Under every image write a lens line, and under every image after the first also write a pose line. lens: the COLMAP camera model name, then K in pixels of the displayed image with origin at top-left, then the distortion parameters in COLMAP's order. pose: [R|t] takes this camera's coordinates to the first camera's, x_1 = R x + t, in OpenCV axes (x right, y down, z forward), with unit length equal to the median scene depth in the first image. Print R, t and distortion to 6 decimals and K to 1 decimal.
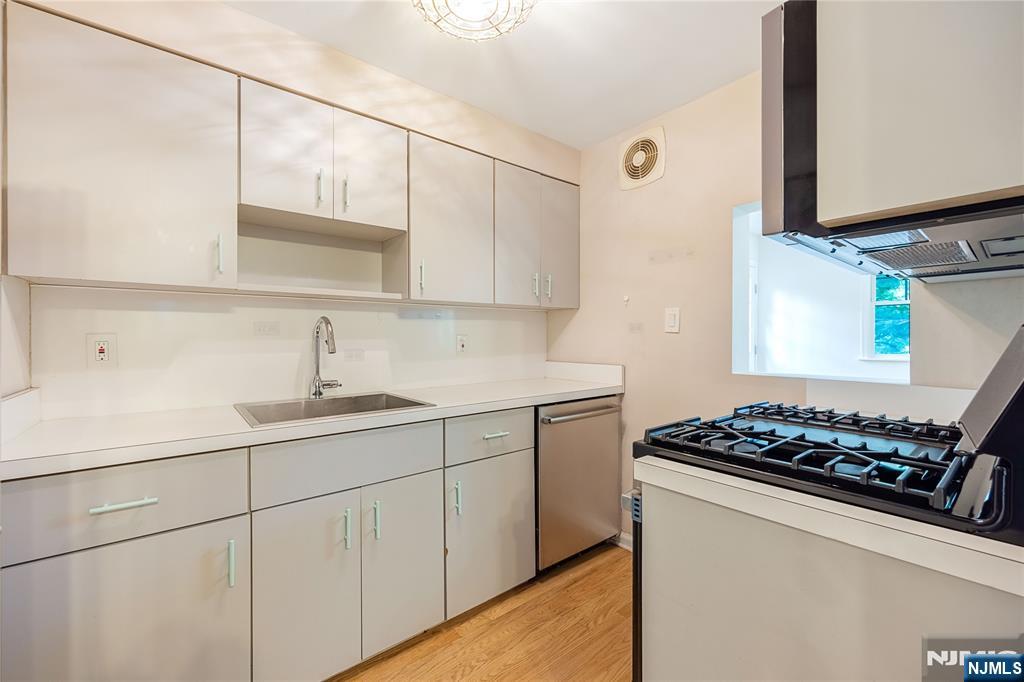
lens RADIAL K [[420.2, 0, 508.9], [0, 420.2, 336.1], [0, 0, 1]] dist [-0.010274, -0.000010]
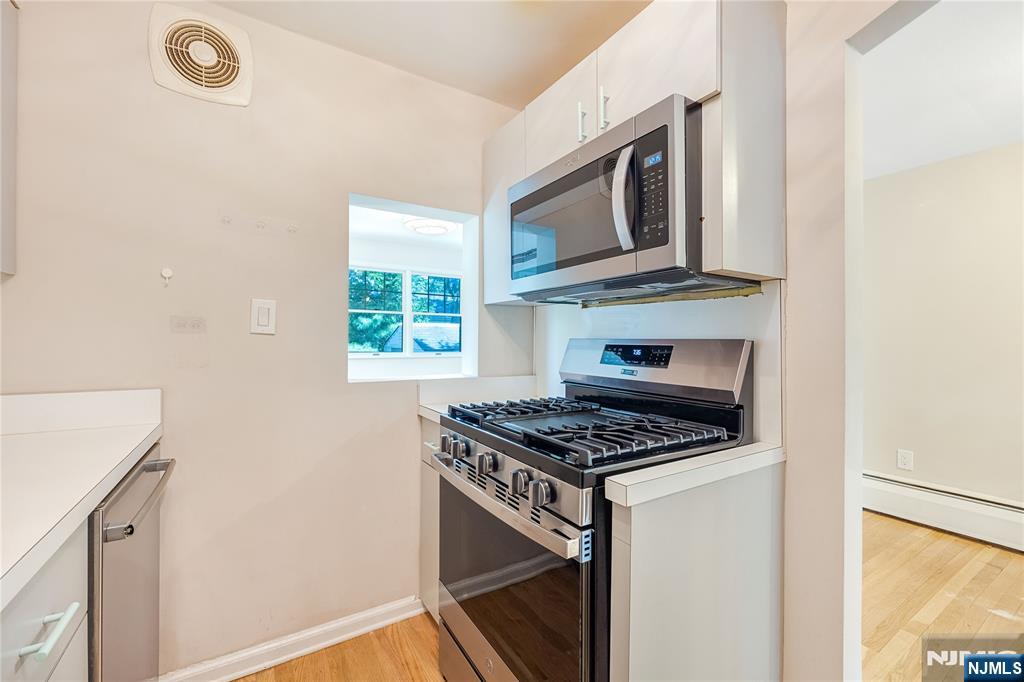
lens RADIAL K [[420.2, 0, 508.9], [0, 420.2, 336.1], [0, 0, 1]] dist [-0.010274, -0.000010]
pose [[0.119171, 0.013121, 0.992787, -0.264248], [-0.010374, 0.999875, -0.011970, -0.000755], [-0.992820, -0.008873, 0.119292, 0.504588]]
